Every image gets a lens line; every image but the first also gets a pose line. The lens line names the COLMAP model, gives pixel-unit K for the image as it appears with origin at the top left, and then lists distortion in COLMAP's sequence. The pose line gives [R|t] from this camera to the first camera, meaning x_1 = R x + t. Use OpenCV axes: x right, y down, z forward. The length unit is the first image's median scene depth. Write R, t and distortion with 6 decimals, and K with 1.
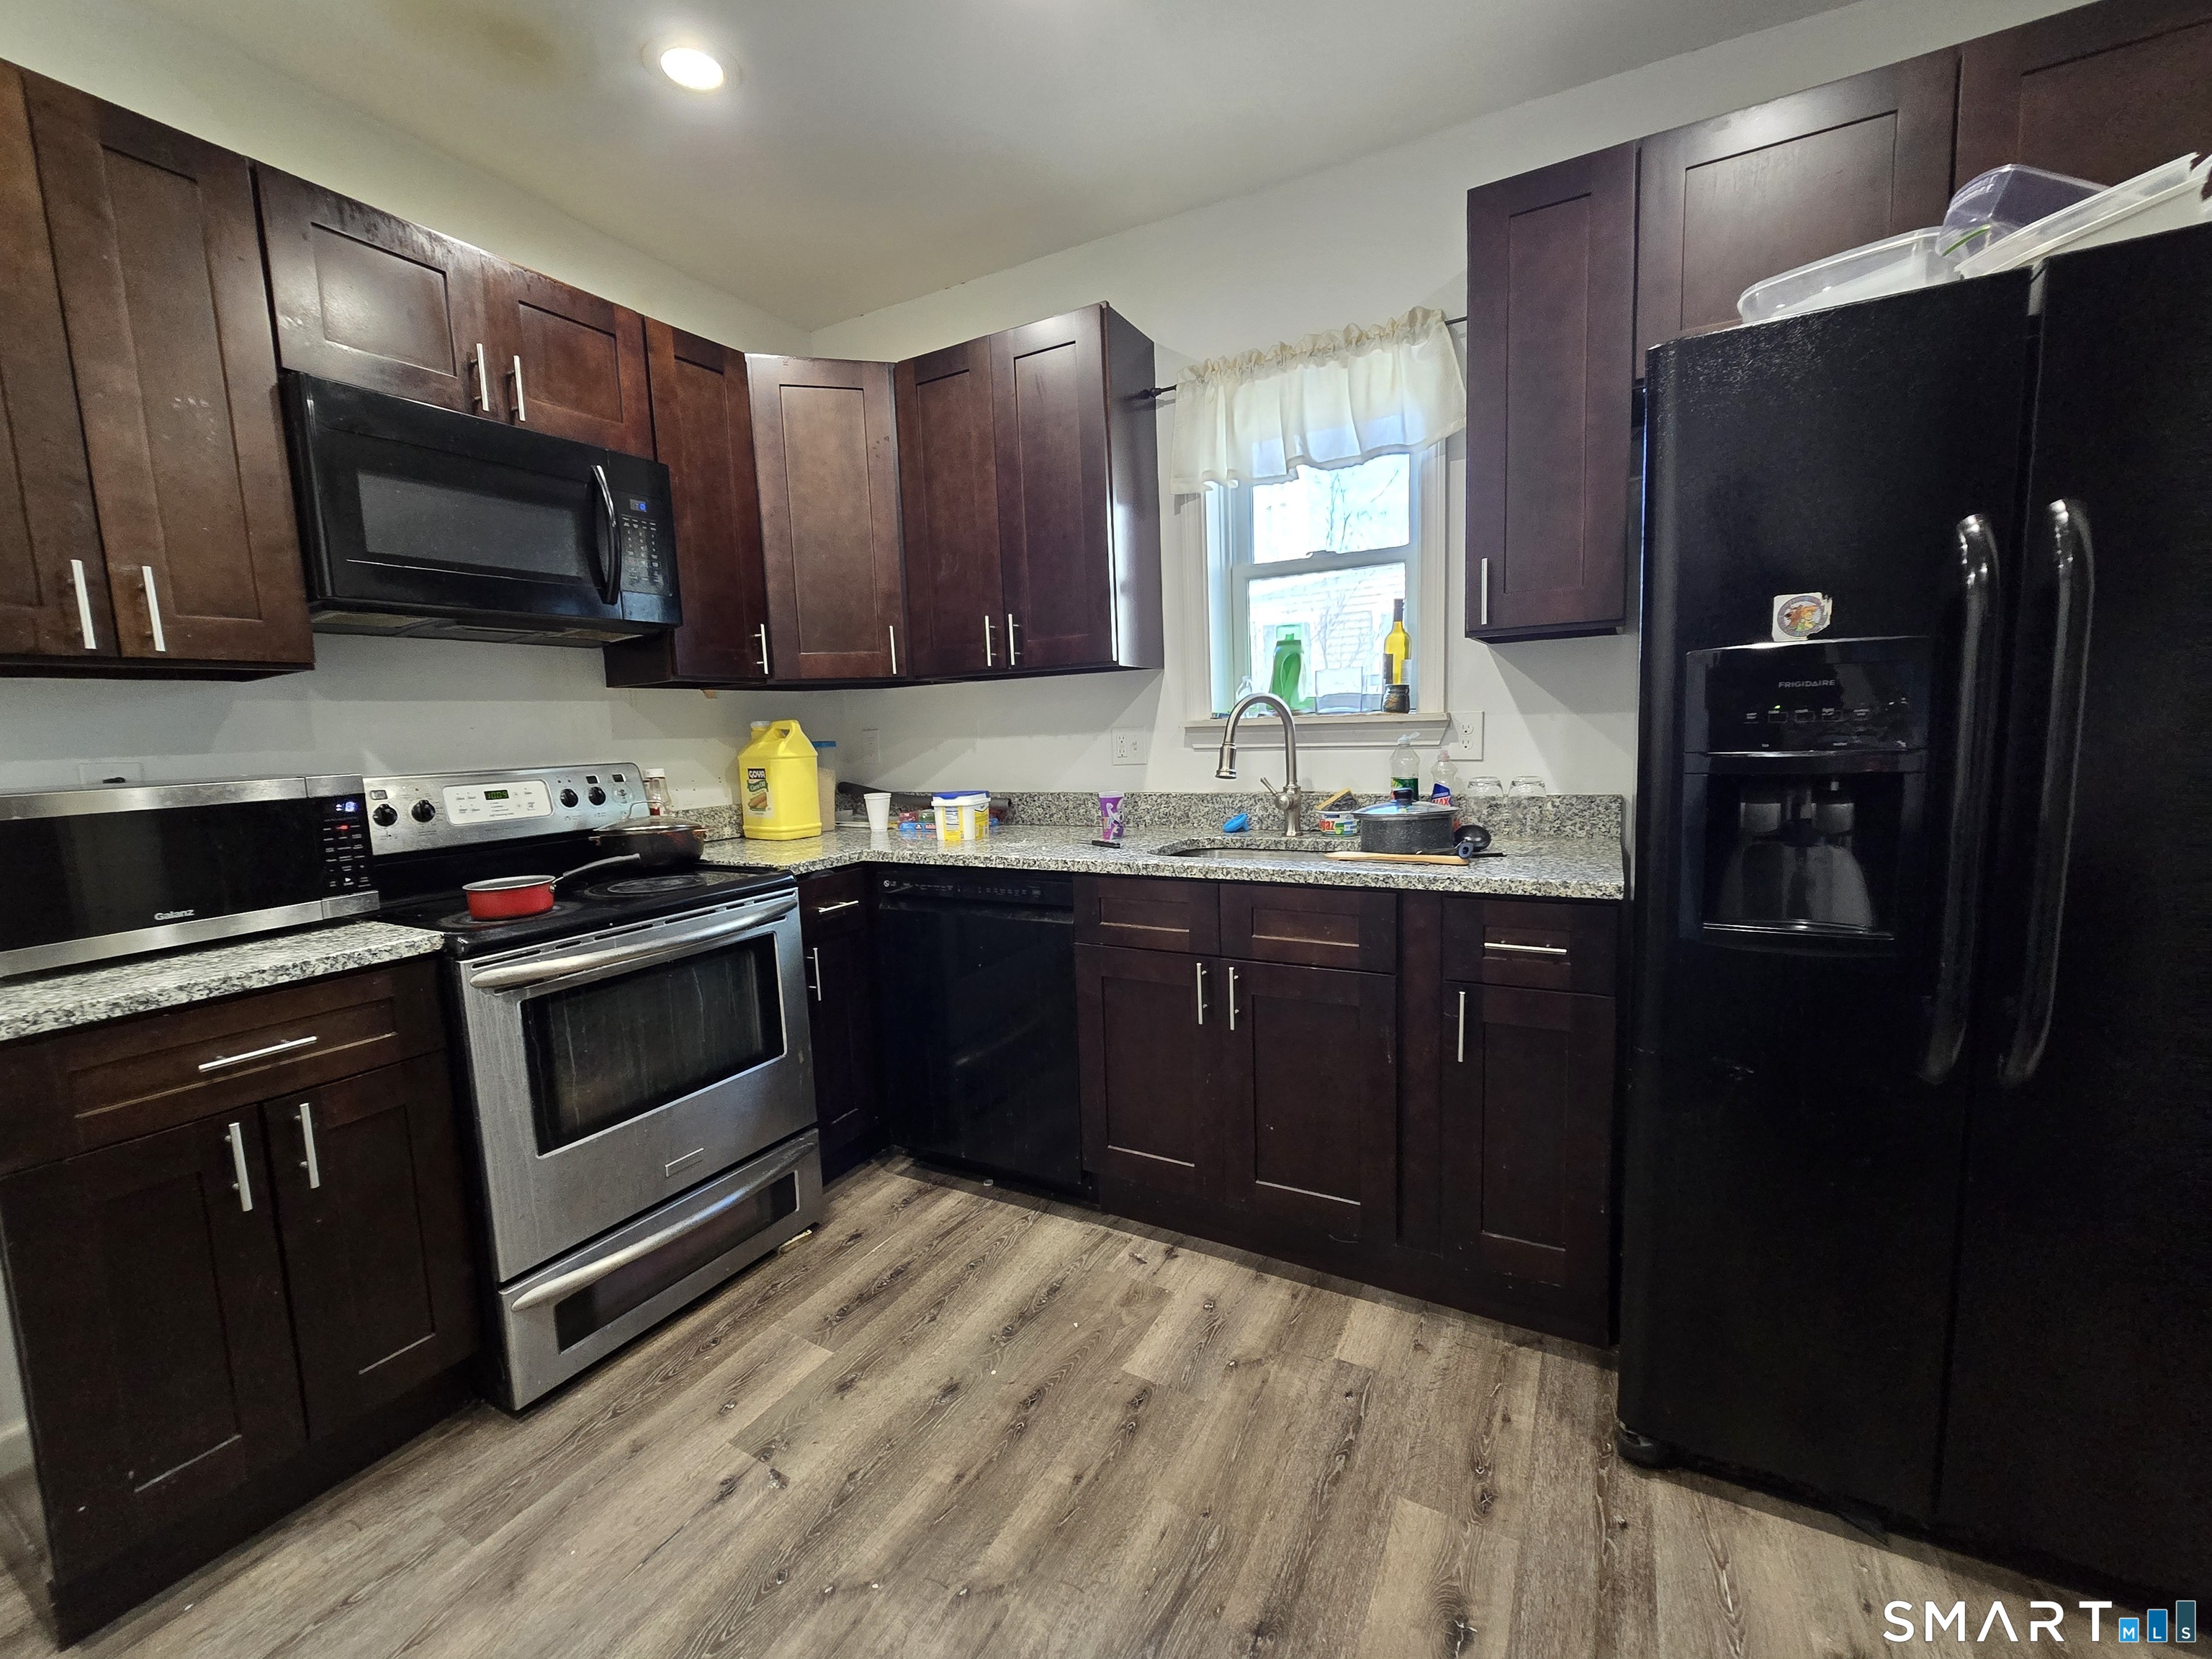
lens RADIAL K [[905.1, 0, 1114.5], [0, 905.1, 828.7], [0, 0, 1]] dist [0.002452, -0.003228]
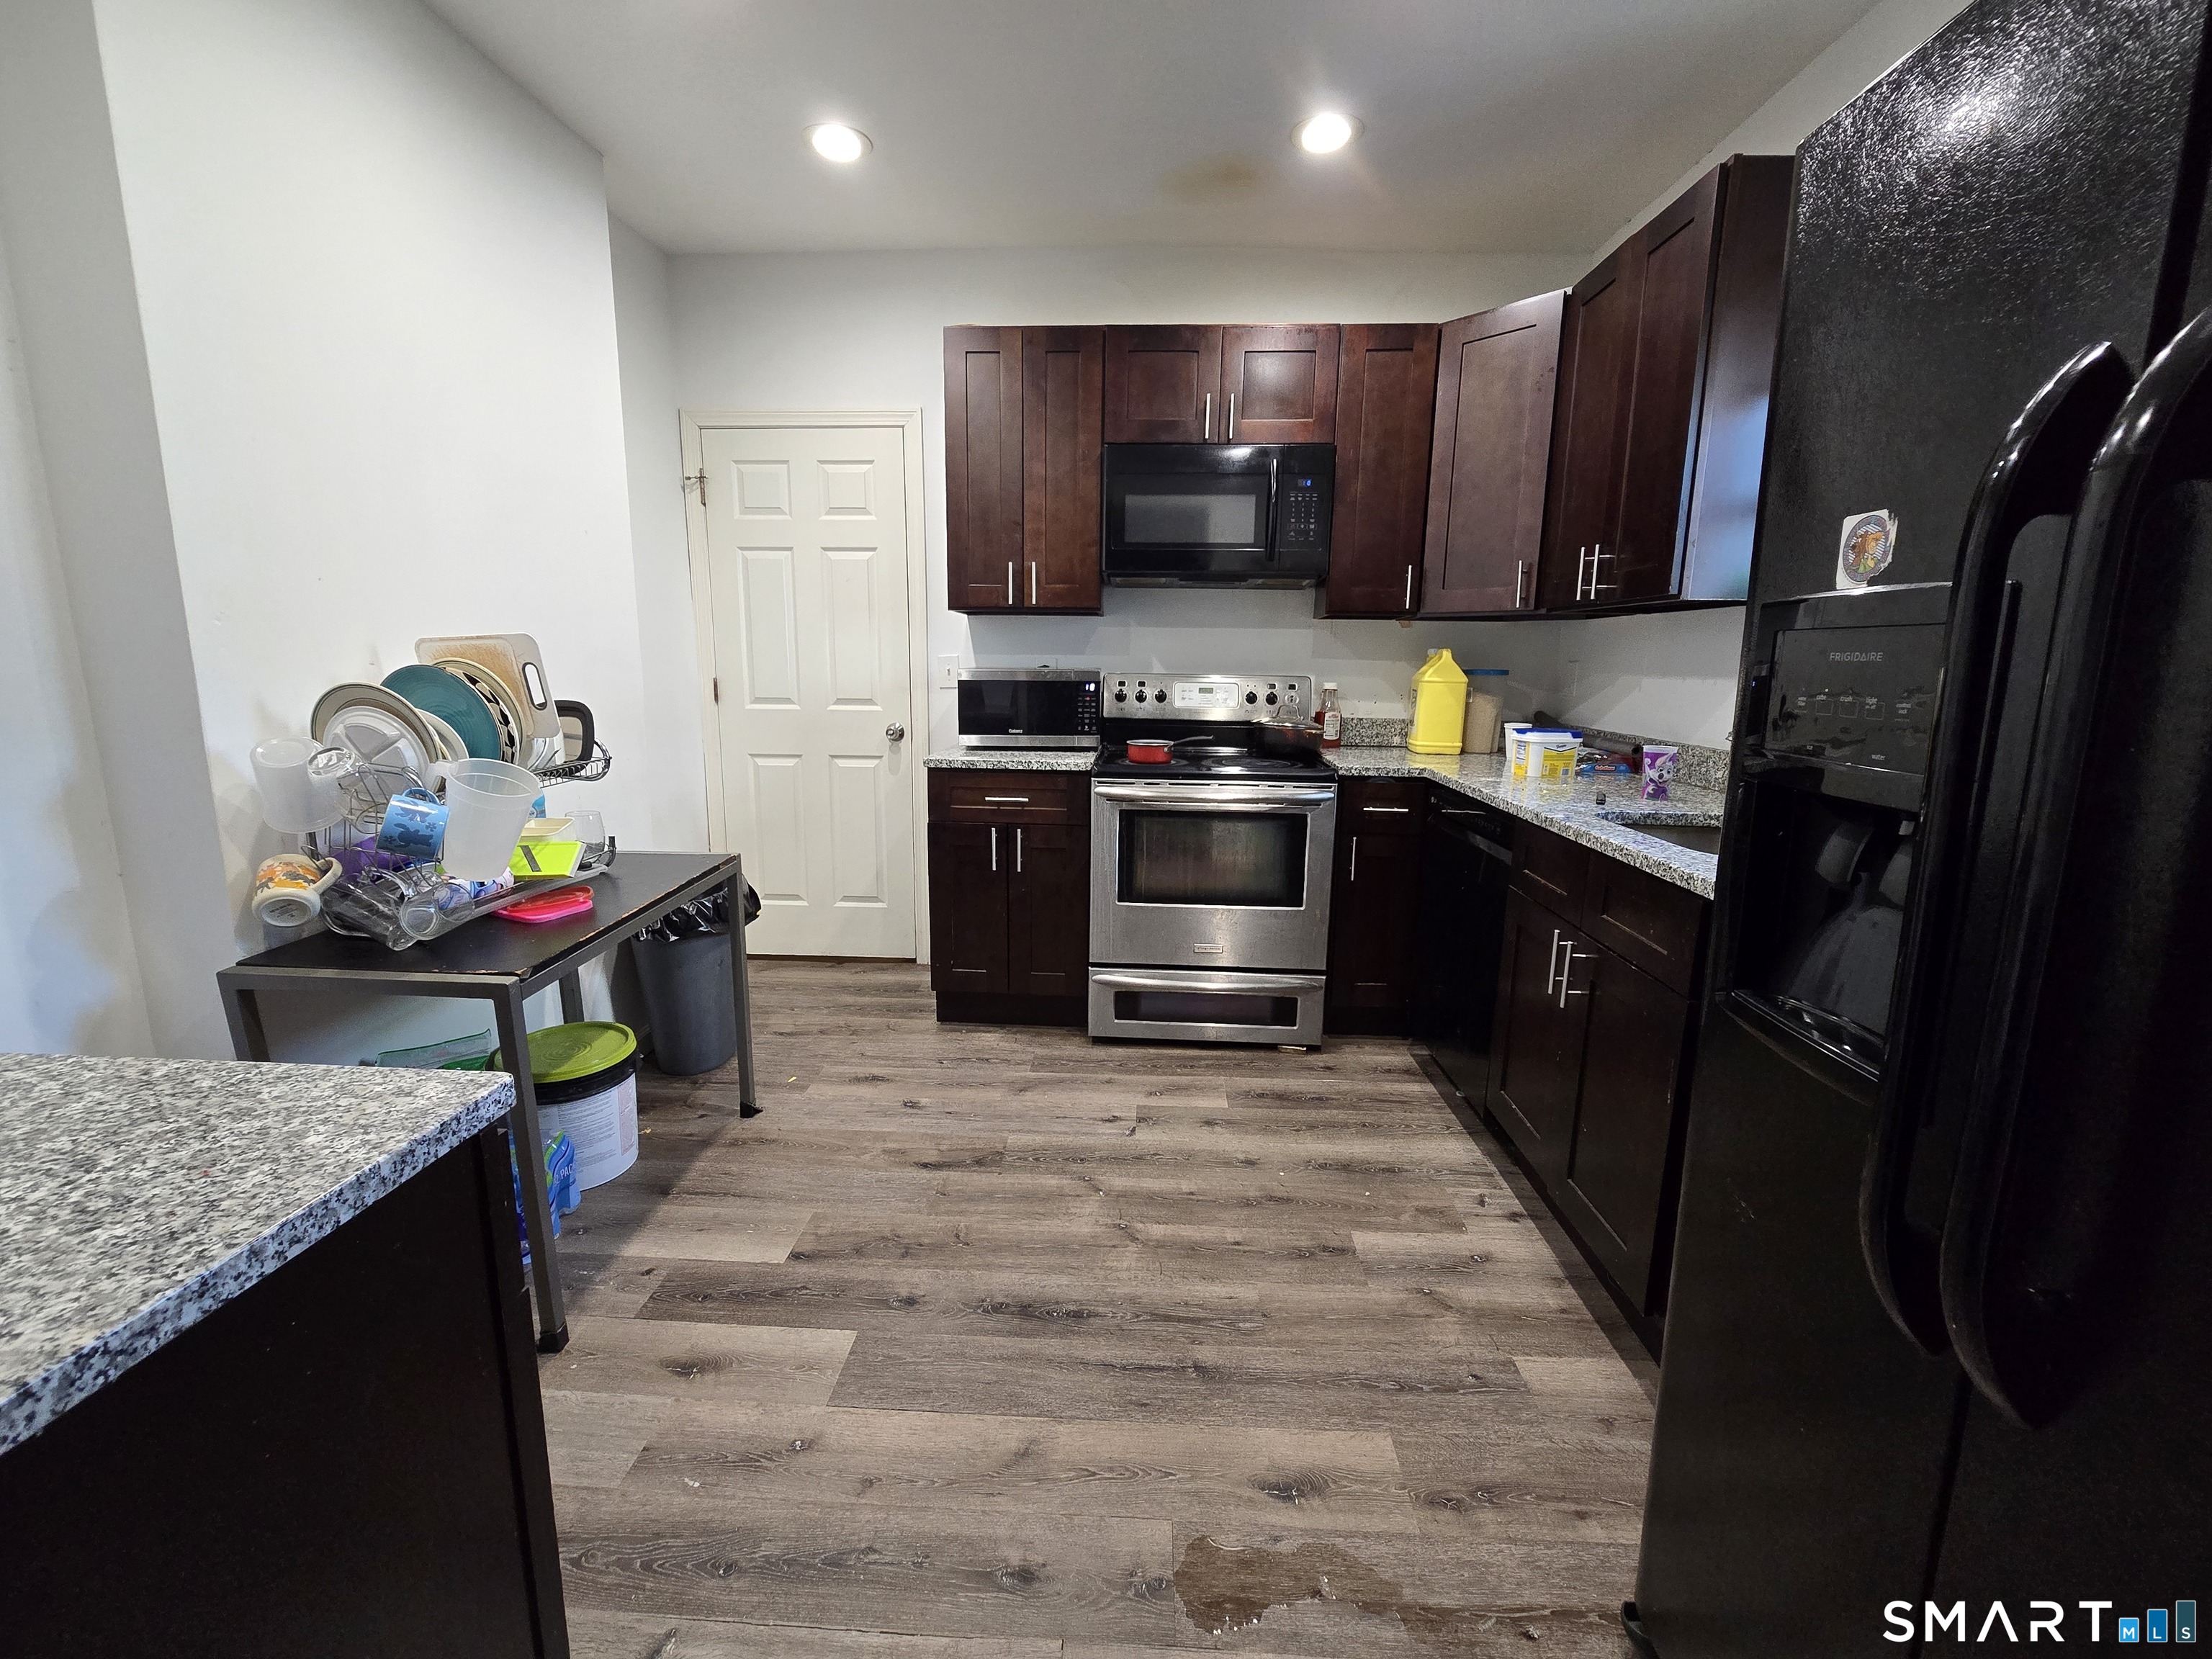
lens RADIAL K [[905.1, 0, 1114.5], [0, 905.1, 828.7], [0, 0, 1]] dist [0.002452, -0.003228]
pose [[0.458767, 0.211123, -0.863111, 0.784474], [-0.135159, 0.976640, 0.167052, -0.055669], [0.878217, 0.040019, 0.476585, 0.175728]]
